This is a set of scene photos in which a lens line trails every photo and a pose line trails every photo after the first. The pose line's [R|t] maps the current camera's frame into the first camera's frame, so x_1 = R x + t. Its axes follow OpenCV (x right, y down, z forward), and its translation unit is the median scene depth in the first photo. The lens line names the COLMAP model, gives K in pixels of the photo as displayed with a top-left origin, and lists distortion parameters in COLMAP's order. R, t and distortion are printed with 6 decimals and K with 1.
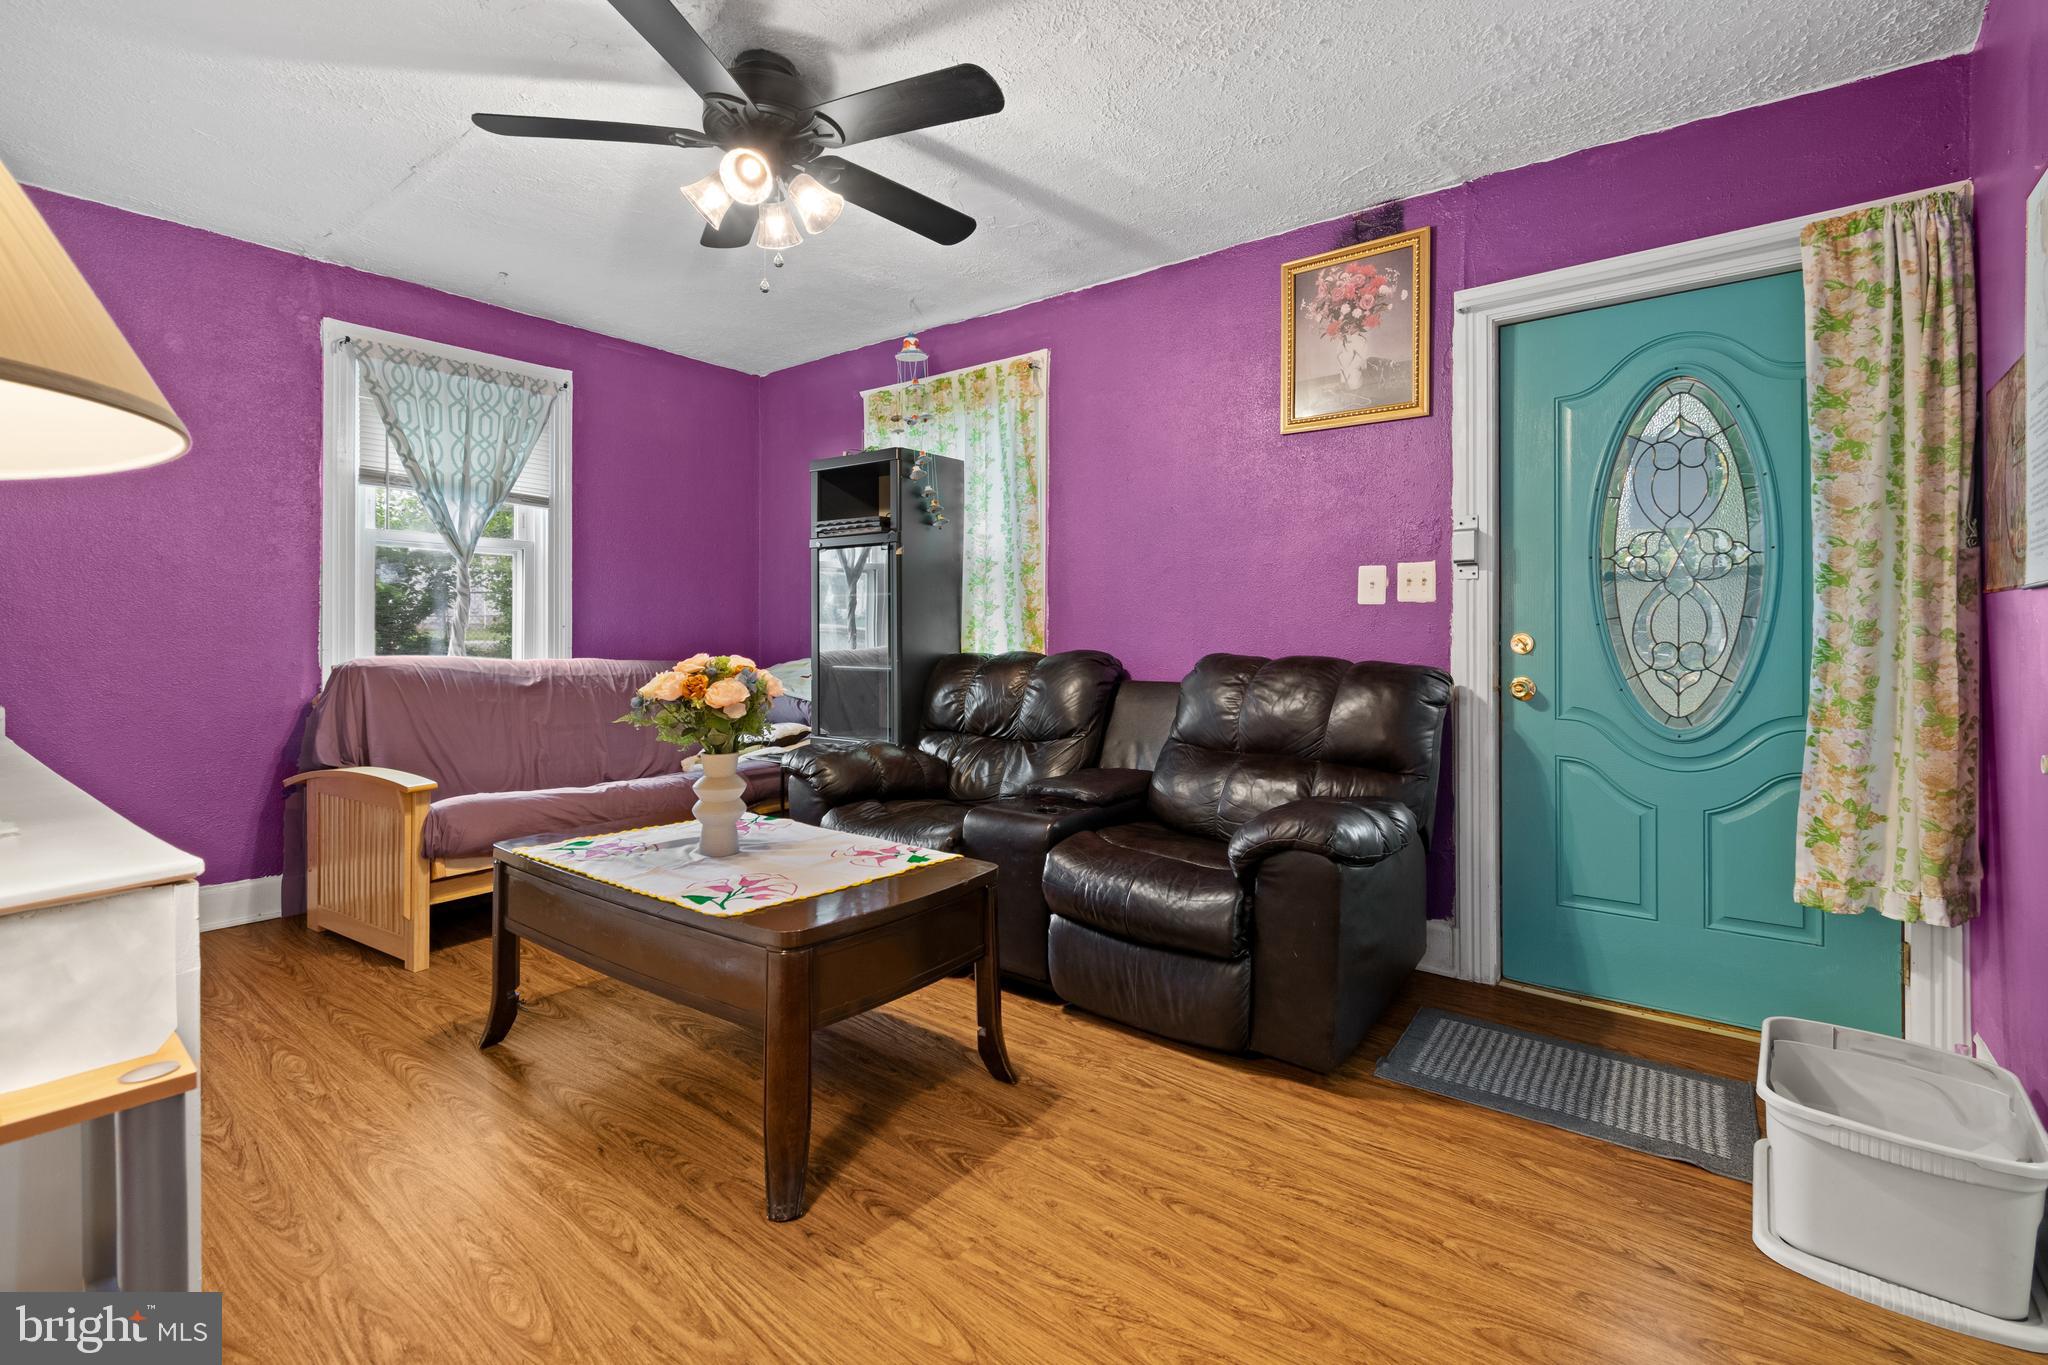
lens RADIAL K [[924.5, 0, 1024.0], [0, 924.5, 632.8], [0, 0, 1]] dist [0.001807, 0.000167]
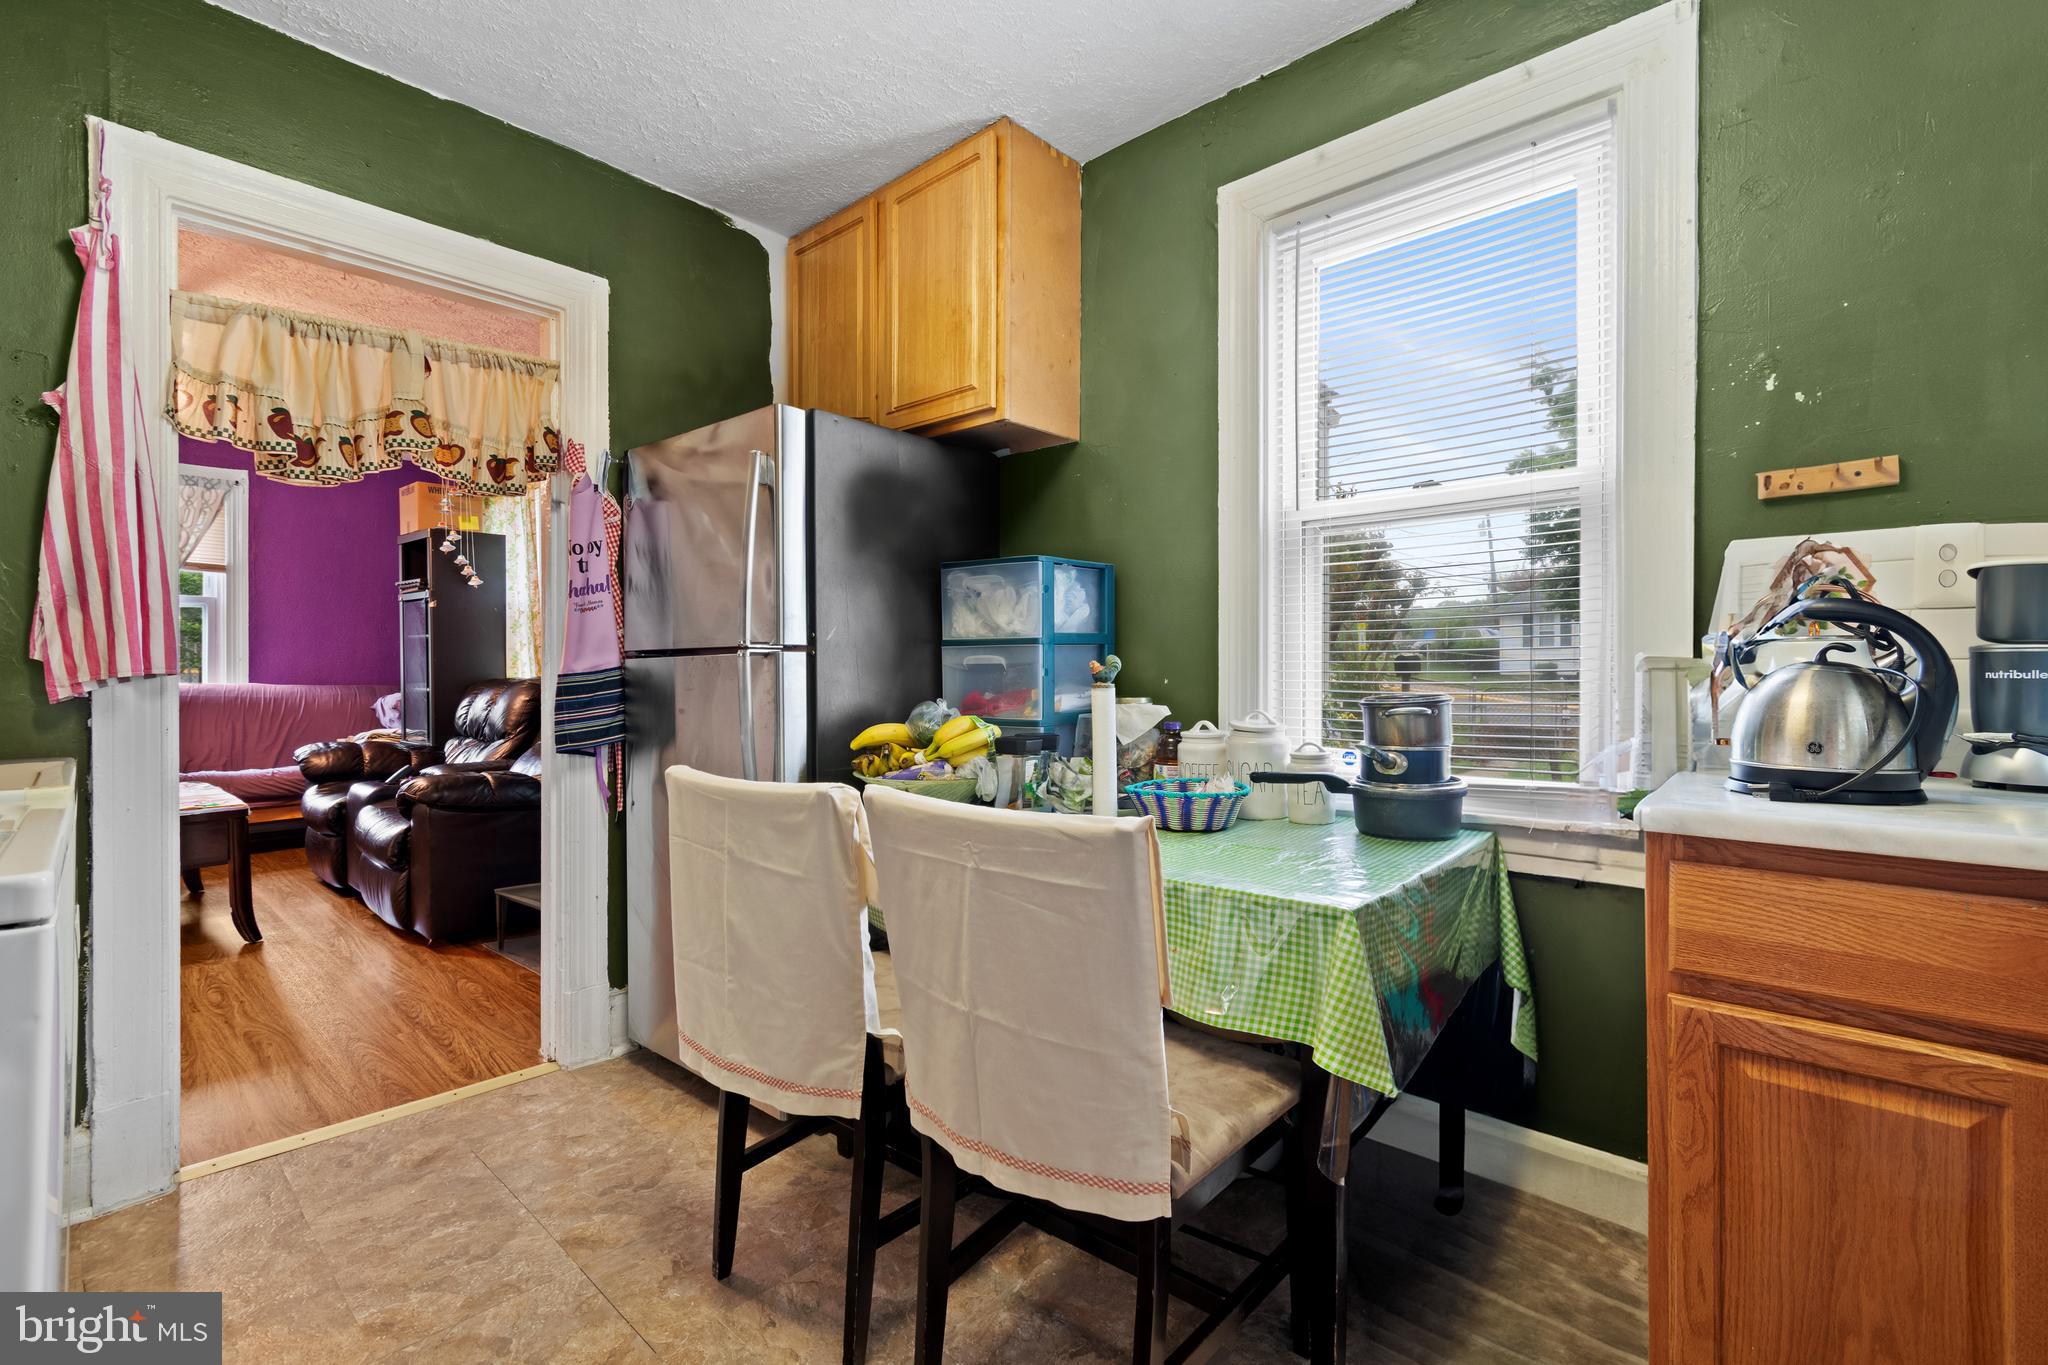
lens RADIAL K [[897.5, 0, 1029.2], [0, 897.5, 672.2], [0, 0, 1]] dist [0.000299, -0.000083]
pose [[0.998016, -0.000282, -0.062963, 0.811483], [0.000580, 0.999989, 0.004715, 0.006200], [0.062961, -0.004742, 0.998005, -0.263000]]
